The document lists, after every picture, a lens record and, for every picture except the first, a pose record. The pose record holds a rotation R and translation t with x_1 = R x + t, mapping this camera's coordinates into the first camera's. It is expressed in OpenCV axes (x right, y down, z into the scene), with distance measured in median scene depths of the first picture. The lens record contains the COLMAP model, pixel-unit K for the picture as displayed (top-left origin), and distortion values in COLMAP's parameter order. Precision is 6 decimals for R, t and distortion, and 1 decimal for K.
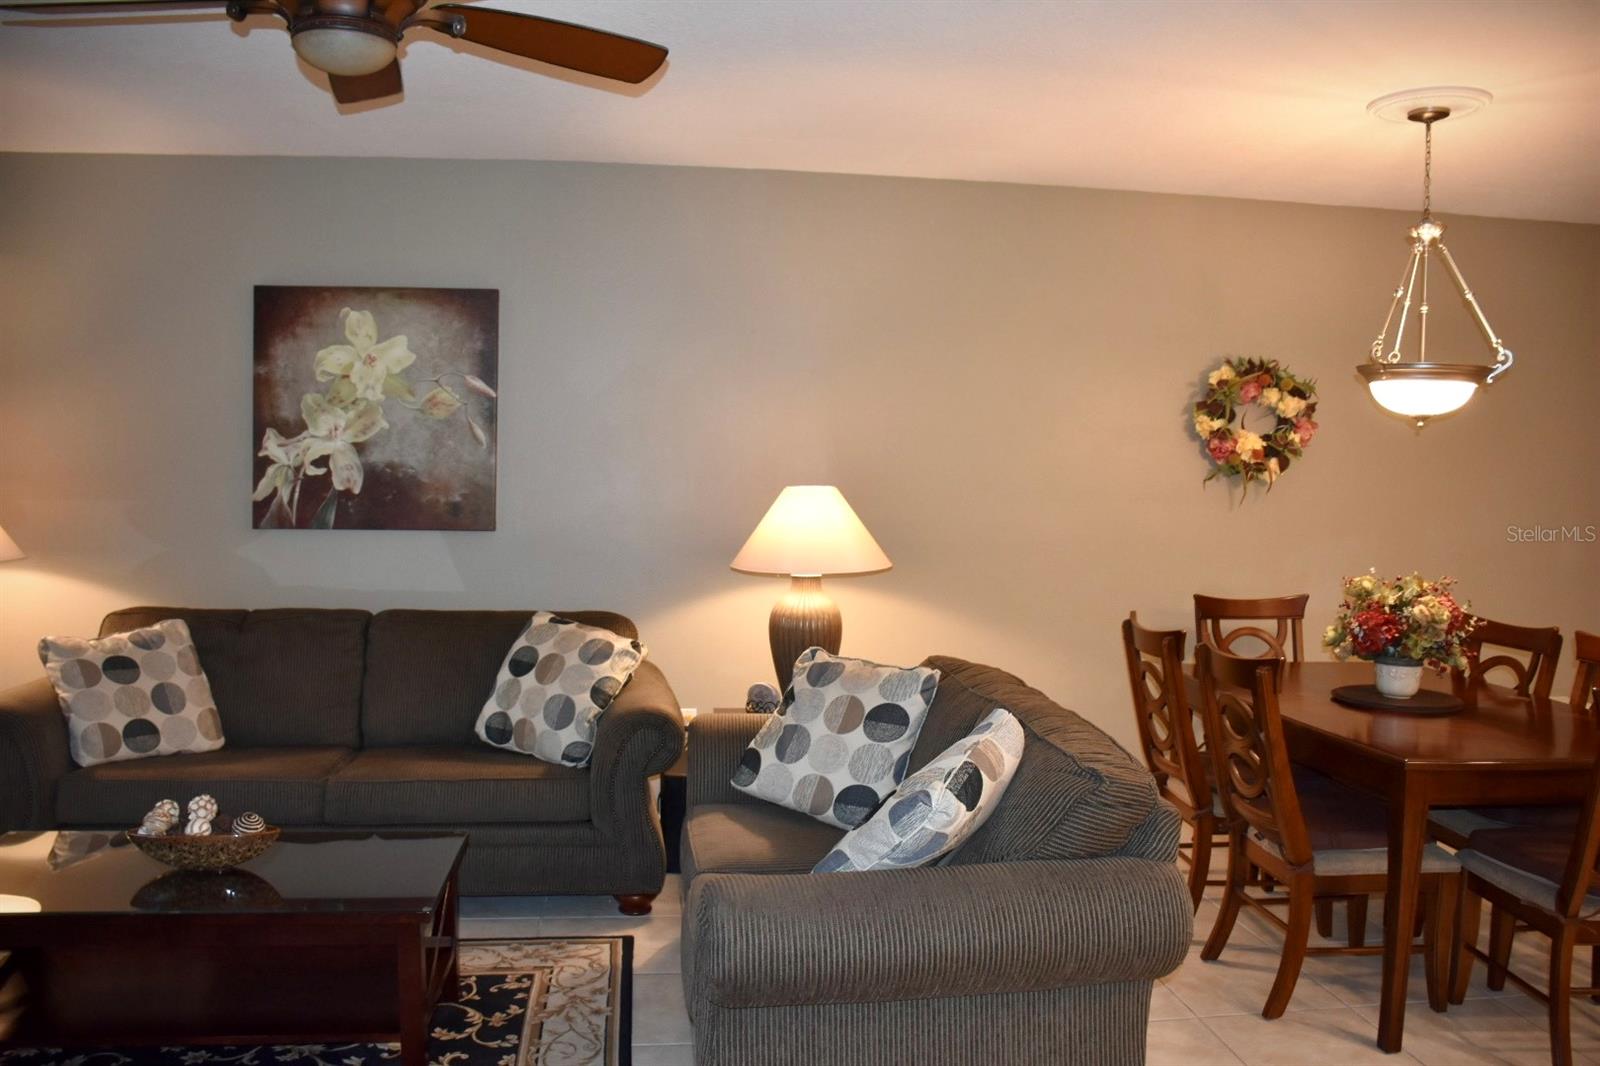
lens RADIAL K [[1325.4, 0, 800.0], [0, 1325.4, 533.0], [0, 0, 1]] dist [-0.134504, 0.111905]
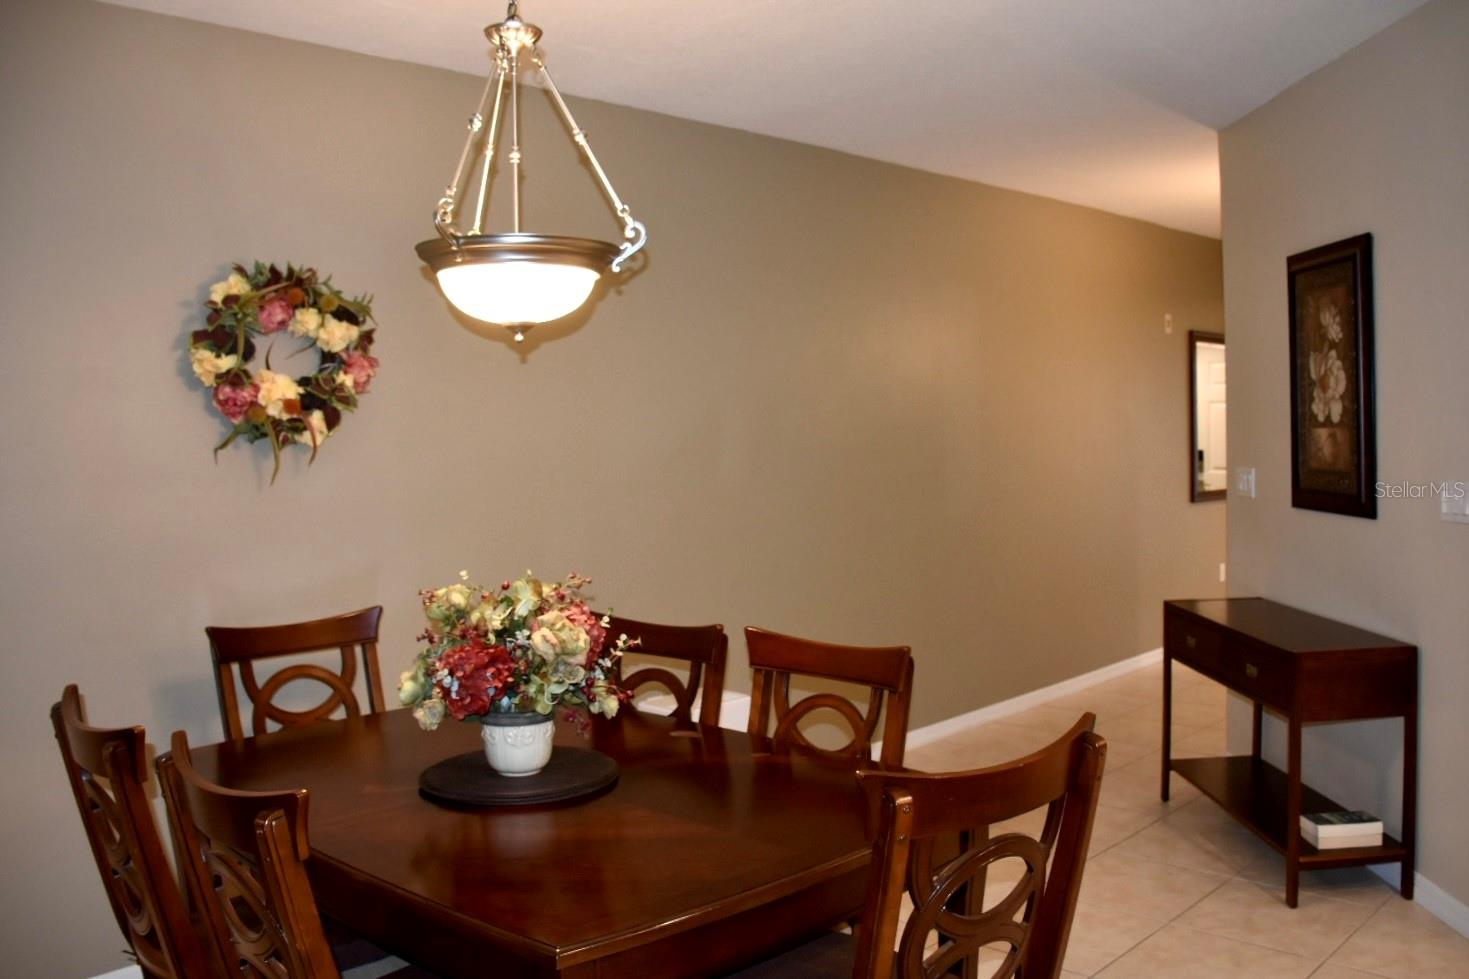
lens RADIAL K [[1148.8, 0, 734.5], [0, 1148.8, 489.5], [0, 0, 1]] dist [-0.141842, 0.000464]
pose [[0.799314, -0.069455, 0.596886, 0.165224], [0.075462, 0.997036, 0.014963, -0.007989], [-0.596156, 0.033082, 0.802187, 0.358996]]
